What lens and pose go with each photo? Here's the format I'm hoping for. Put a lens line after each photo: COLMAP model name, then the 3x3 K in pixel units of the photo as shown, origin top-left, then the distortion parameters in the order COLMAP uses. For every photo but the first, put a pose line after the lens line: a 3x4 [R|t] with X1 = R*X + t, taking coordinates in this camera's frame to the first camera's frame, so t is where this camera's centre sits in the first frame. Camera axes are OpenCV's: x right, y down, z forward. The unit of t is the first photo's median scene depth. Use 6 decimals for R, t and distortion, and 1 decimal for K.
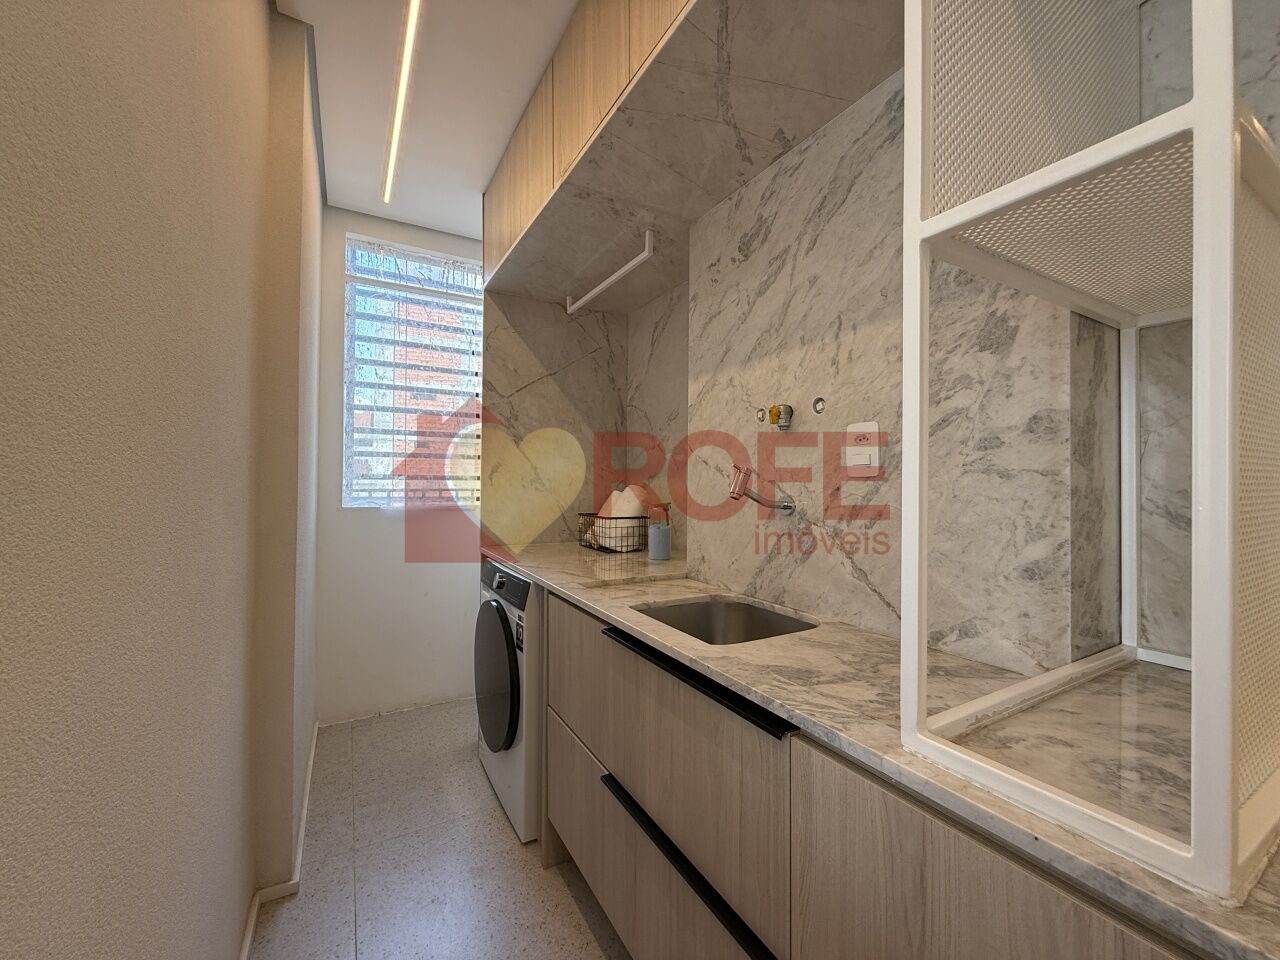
lens RADIAL K [[509.6, 0, 639.7], [0, 509.6, 482.1], [0, 0, 1]] dist [-0.000519, 0.000470]
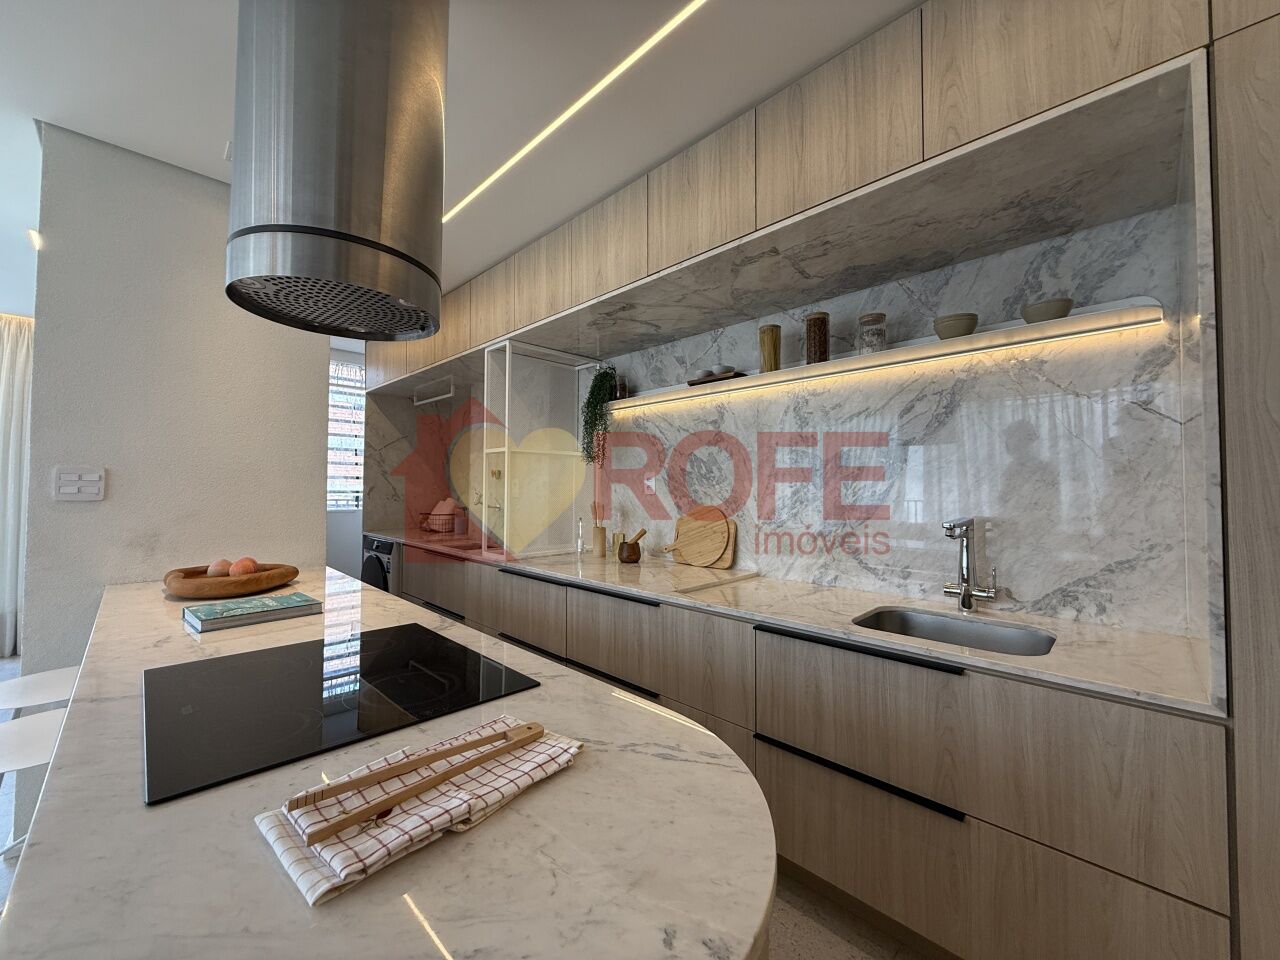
lens RADIAL K [[509.6, 0, 635.9], [0, 509.6, 480.6], [0, 0, 1]] dist [-0.000519, 0.000470]
pose [[0.966759, 0.007261, 0.255585, 0.181981], [-0.003321, 0.999869, -0.015846, -0.033186], [-0.255667, 0.014471, 0.966657, -1.091759]]
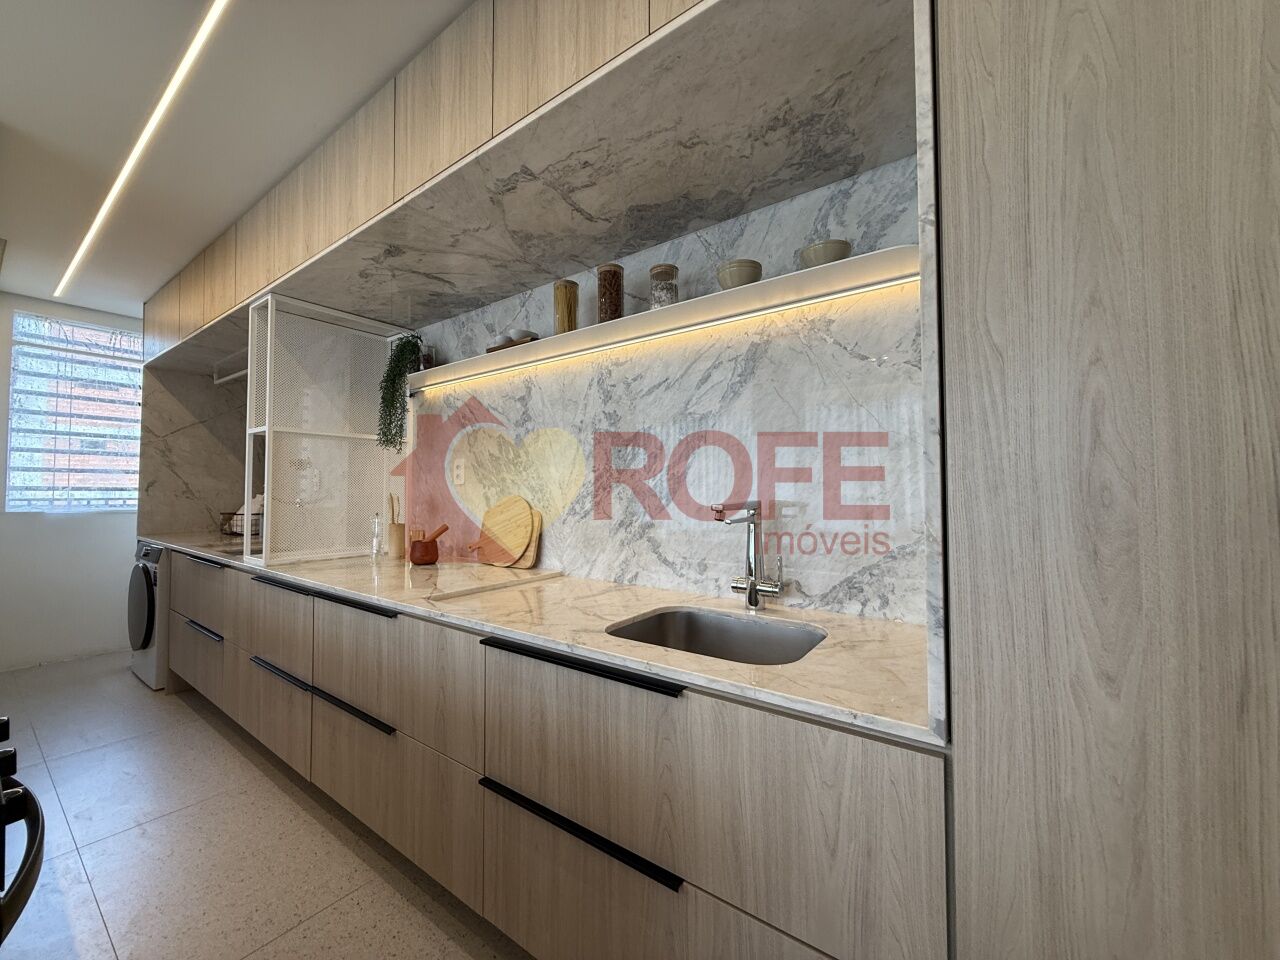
lens RADIAL K [[509.6, 0, 635.9], [0, 509.6, 482.0], [0, 0, 1]] dist [-0.000519, 0.000470]
pose [[0.916055, 0.007000, 0.400991, 0.454107], [0.000757, 0.999816, -0.019183, -0.002451], [-0.401051, 0.017876, 0.915881, -1.021479]]
